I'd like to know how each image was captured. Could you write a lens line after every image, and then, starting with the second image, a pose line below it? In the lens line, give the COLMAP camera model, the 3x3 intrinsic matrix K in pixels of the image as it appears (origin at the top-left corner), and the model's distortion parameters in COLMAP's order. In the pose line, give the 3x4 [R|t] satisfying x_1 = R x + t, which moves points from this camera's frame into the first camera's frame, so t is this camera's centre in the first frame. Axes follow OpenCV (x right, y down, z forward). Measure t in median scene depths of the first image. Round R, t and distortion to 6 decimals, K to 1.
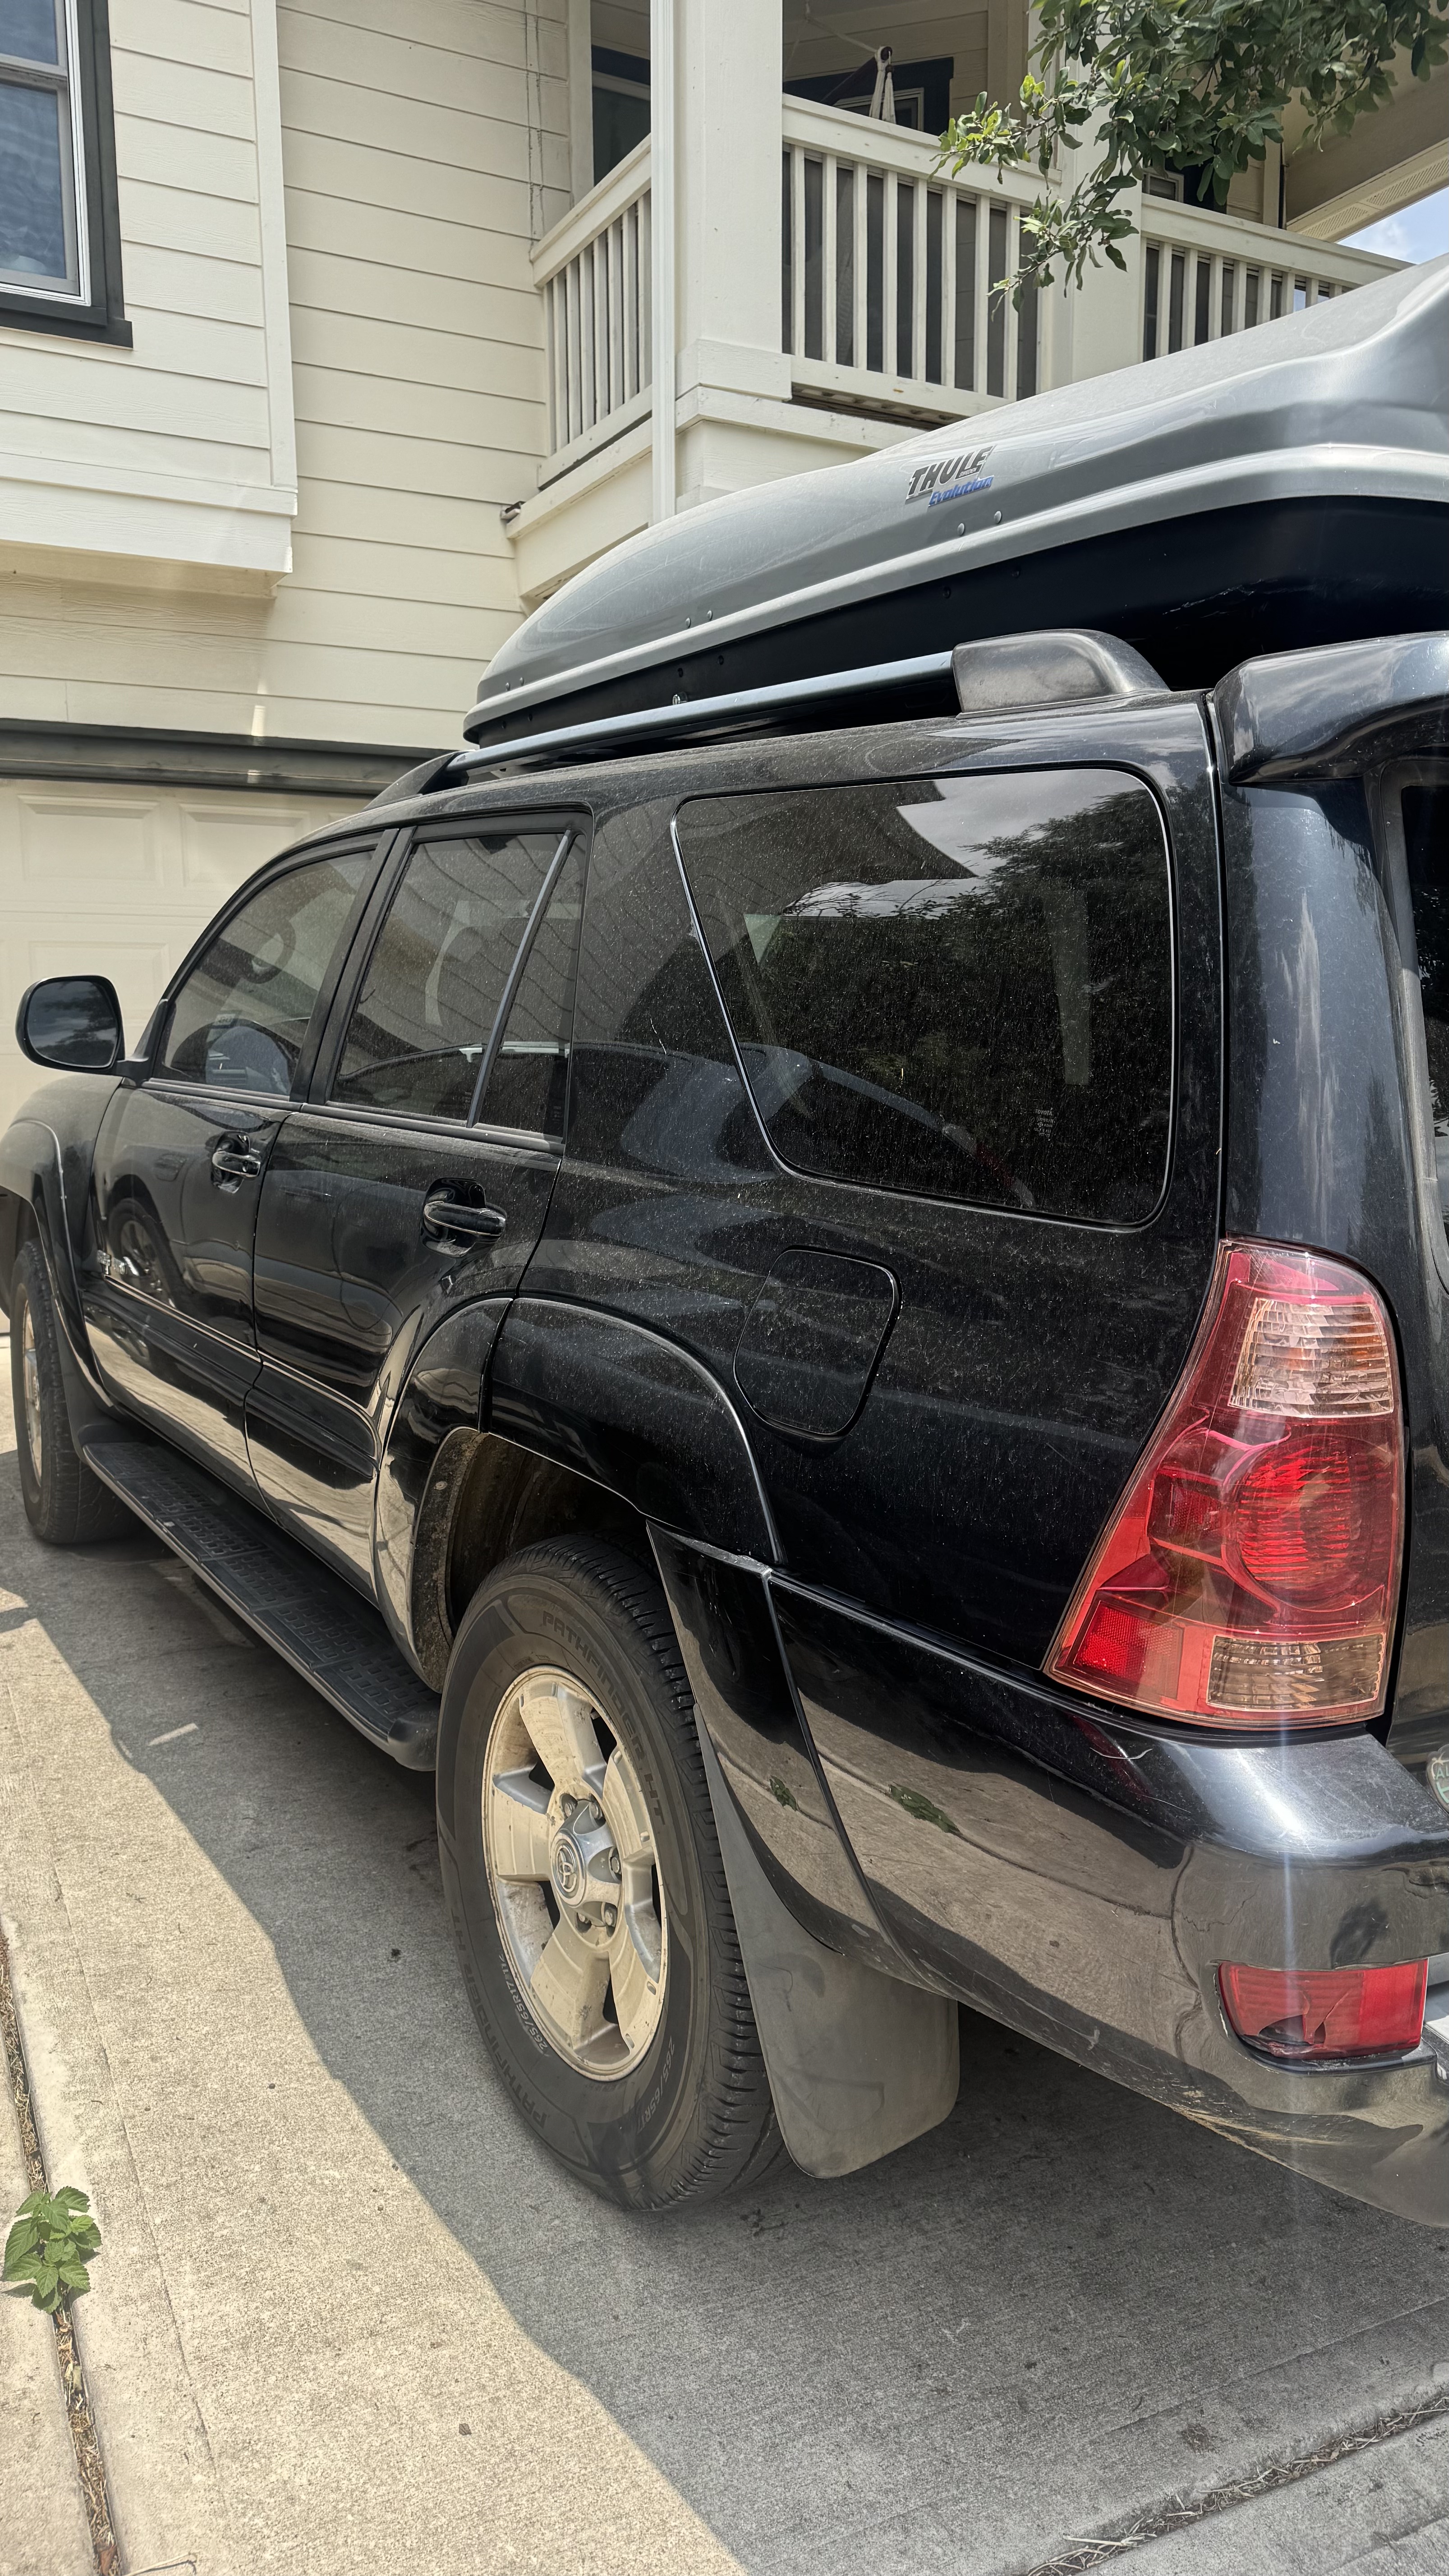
lens RADIAL K [[1864.8, 0, 723.0], [0, 1864.8, 1295.4], [0, 0, 1]] dist [-0.005606, -0.003254]
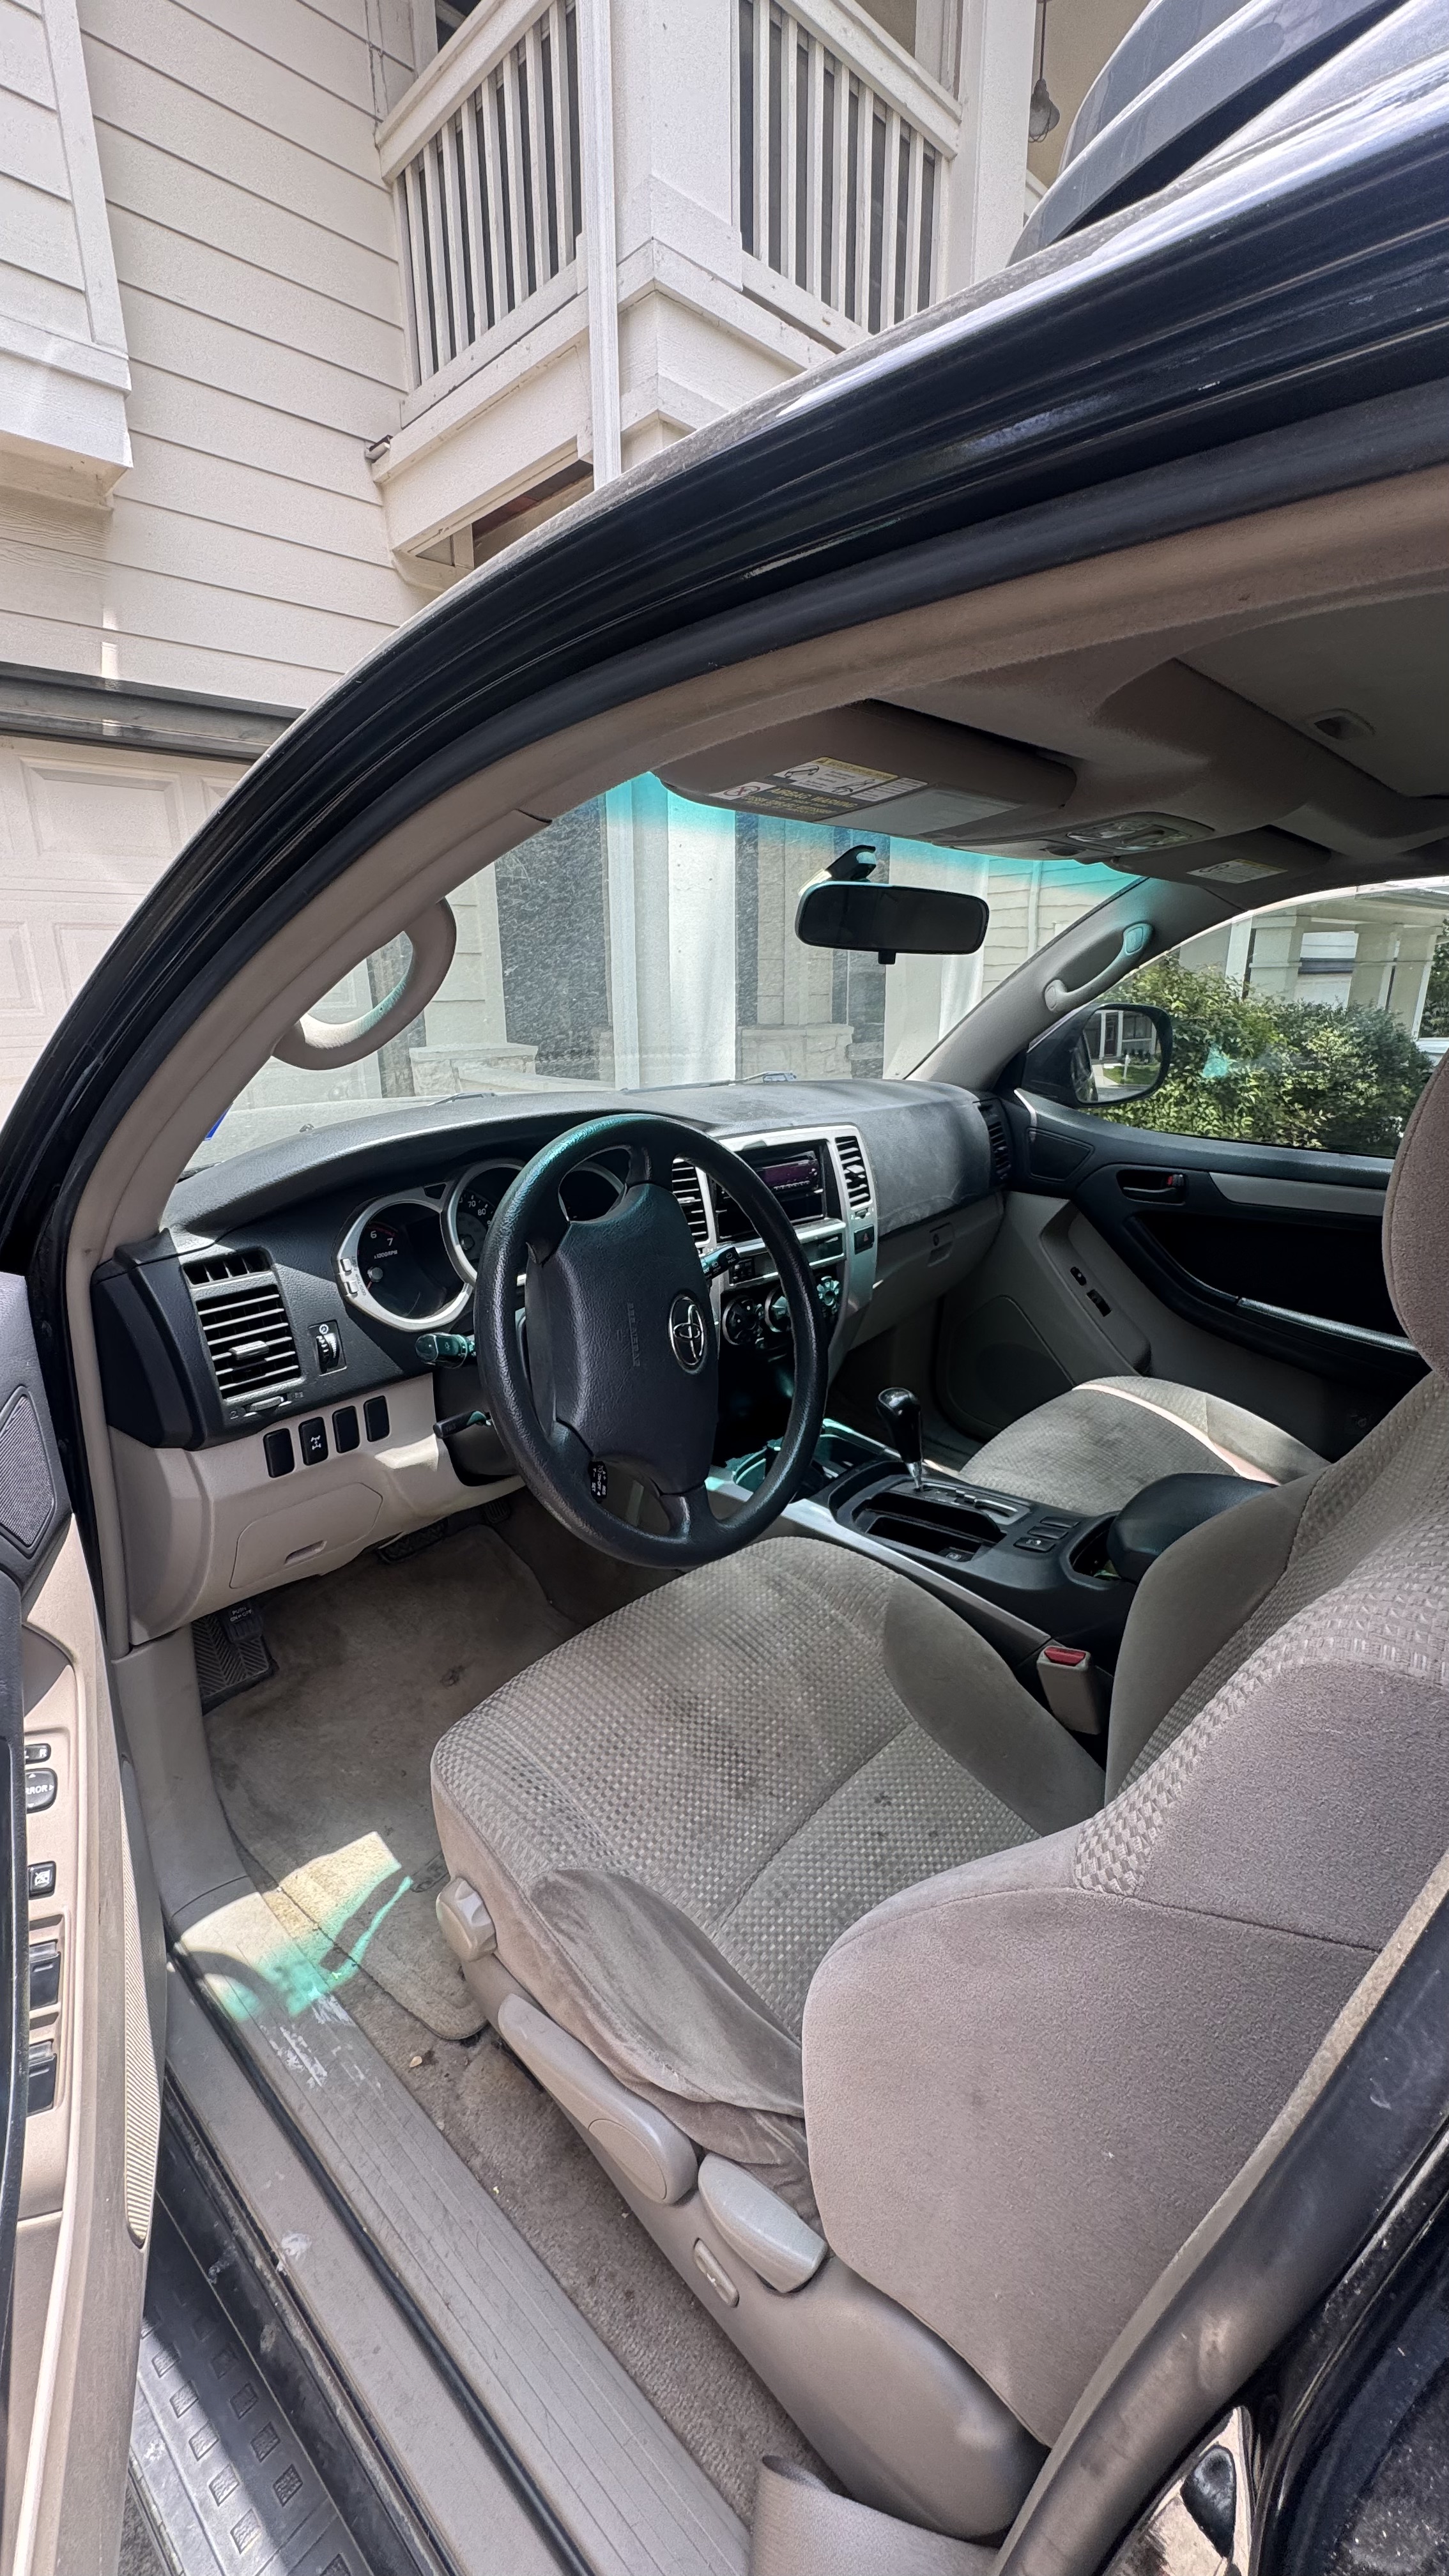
lens RADIAL K [[1055.2, 0, 725.7], [0, 1055.2, 1267.7], [0, 0, 1]] dist [0.002324, 0.000467]
pose [[0.962964, -0.076011, 0.258694, -0.117774], [0.040094, 0.989142, 0.141388, -0.080762], [-0.266632, -0.125779, 0.955556, 0.400208]]
